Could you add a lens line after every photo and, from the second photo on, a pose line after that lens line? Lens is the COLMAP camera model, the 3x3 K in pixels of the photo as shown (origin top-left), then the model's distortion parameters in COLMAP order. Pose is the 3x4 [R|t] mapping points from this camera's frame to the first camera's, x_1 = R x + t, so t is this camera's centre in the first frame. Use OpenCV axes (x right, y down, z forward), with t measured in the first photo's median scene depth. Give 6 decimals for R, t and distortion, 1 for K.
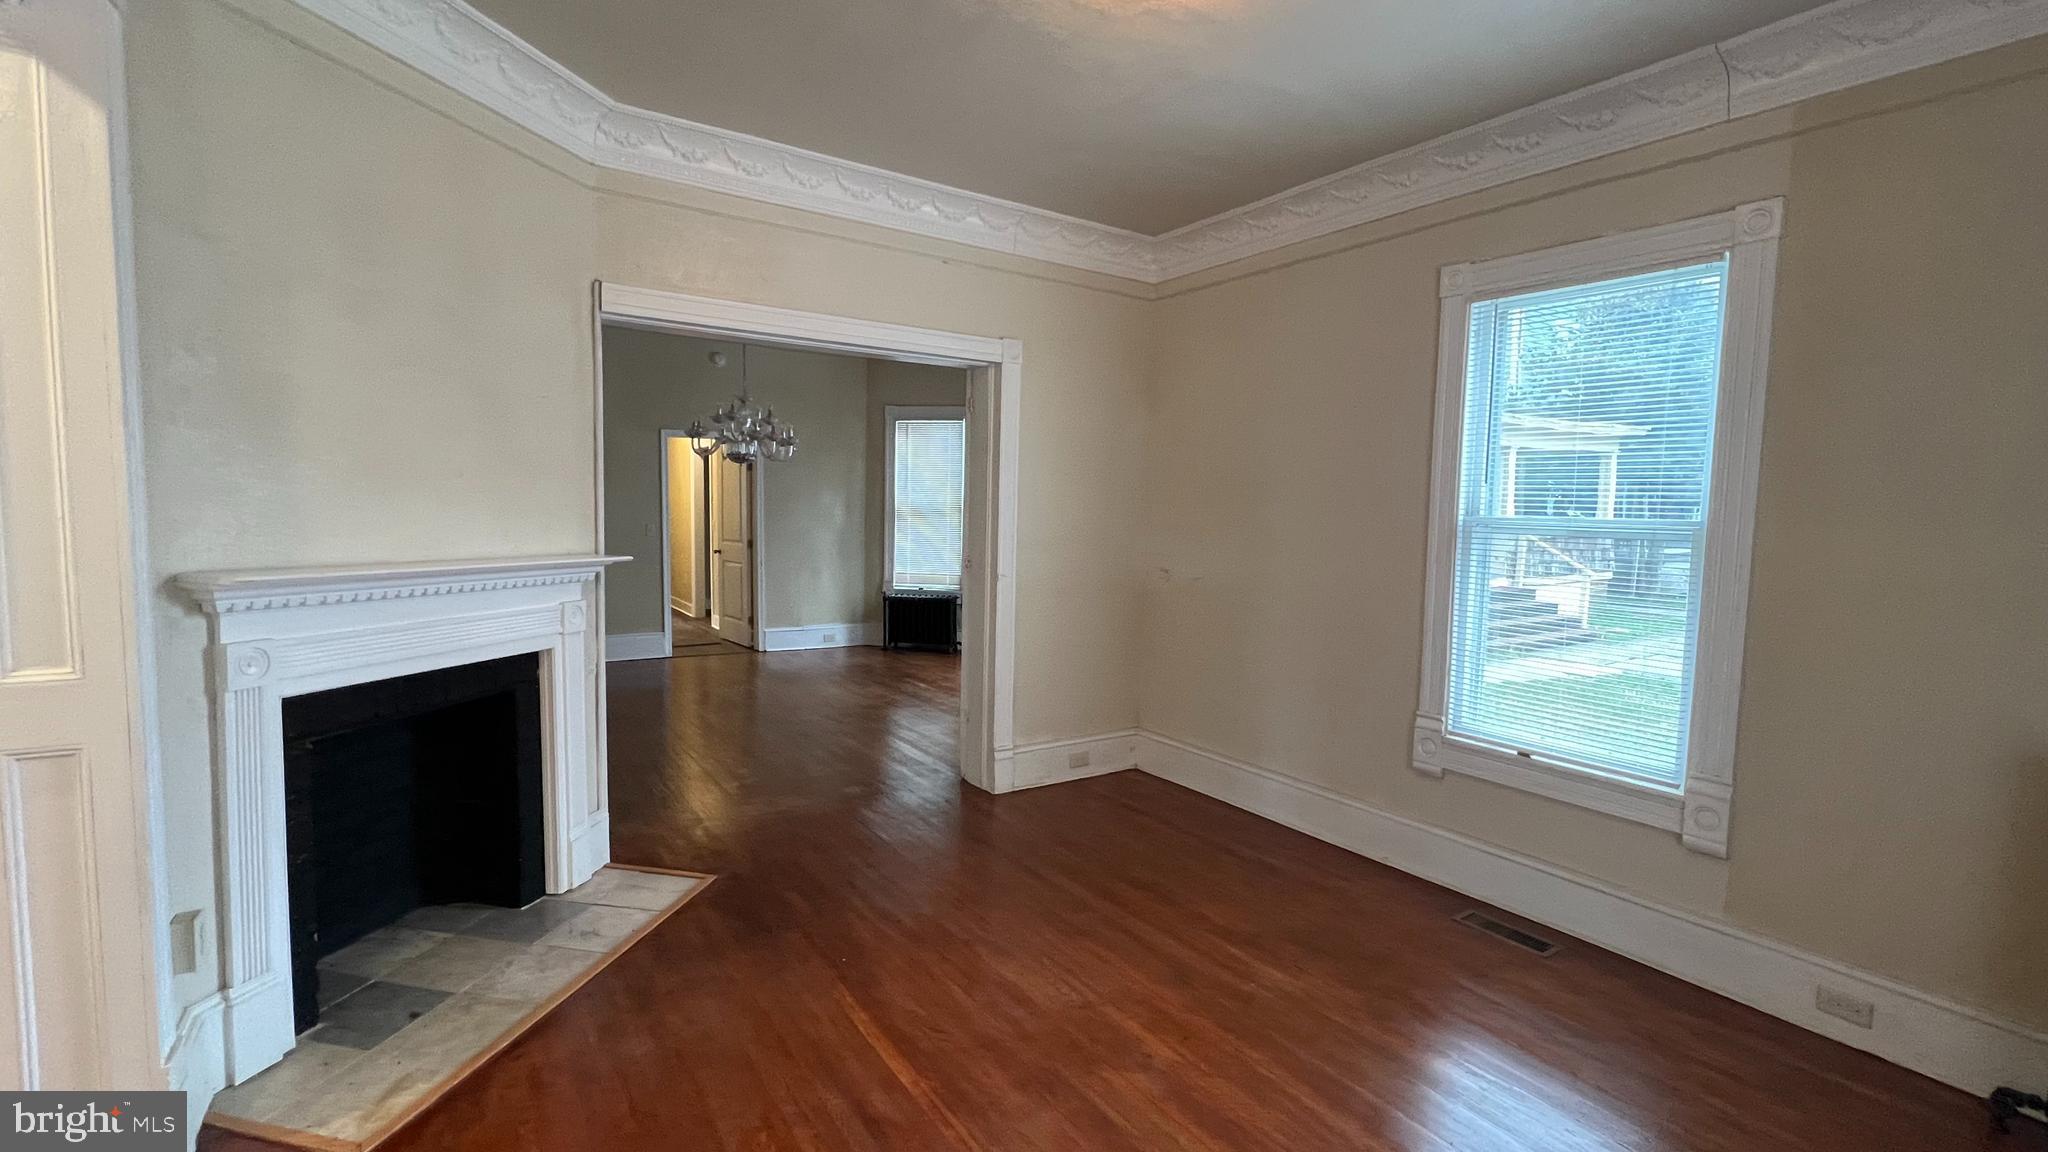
lens RADIAL K [[892.7, 0, 1013.1], [0, 892.7, 570.7], [0, 0, 1]] dist [-0.002379, 0.001532]
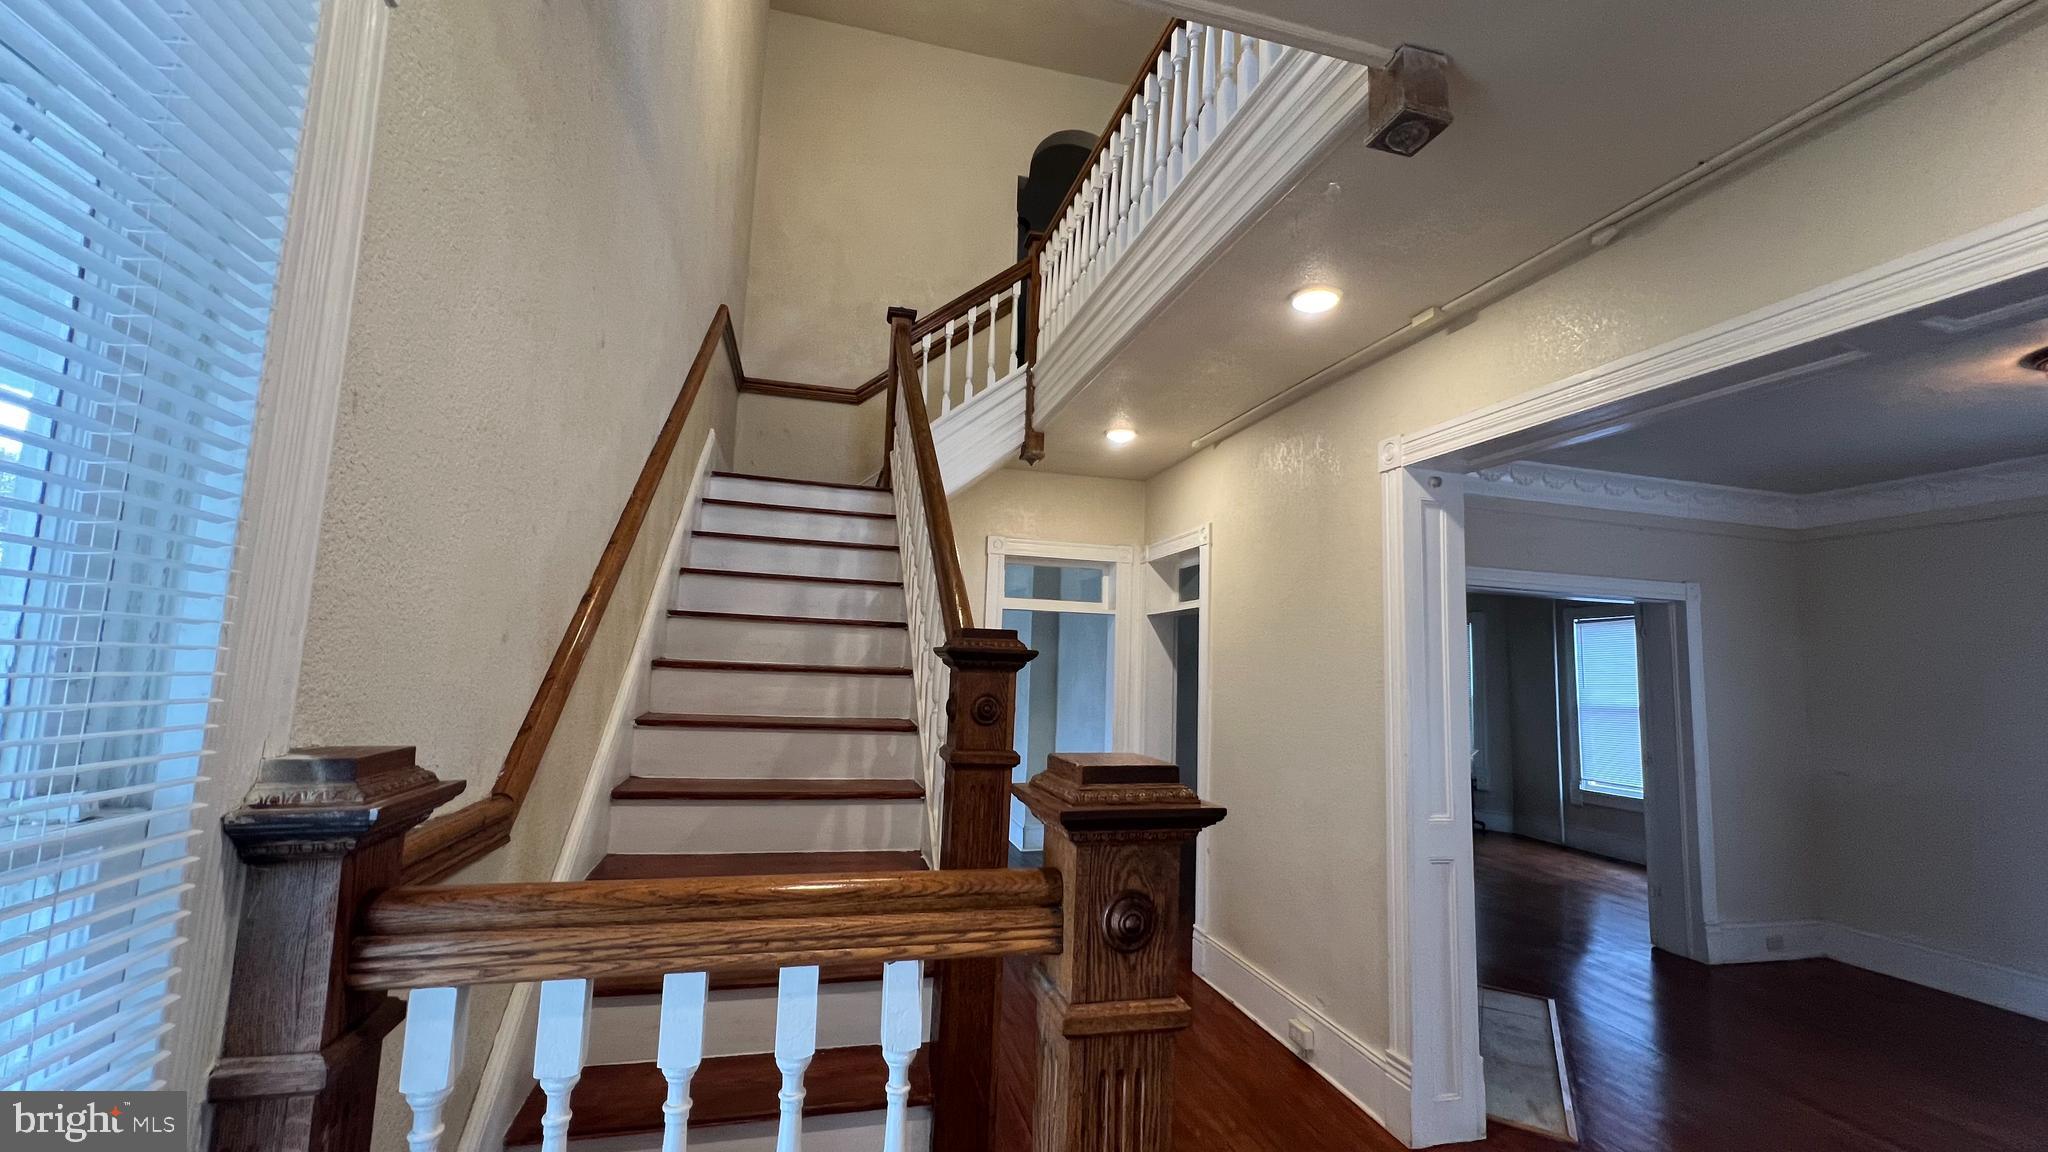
lens RADIAL K [[815.3, 0, 1028.3], [0, 815.3, 567.8], [0, 0, 1]] dist [0.000283, 0.001169]
pose [[0.946320, -0.026323, -0.322157, -0.533602], [-0.040558, 0.979131, -0.199141, -0.009320], [0.320675, 0.201518, 0.925504, -0.397277]]
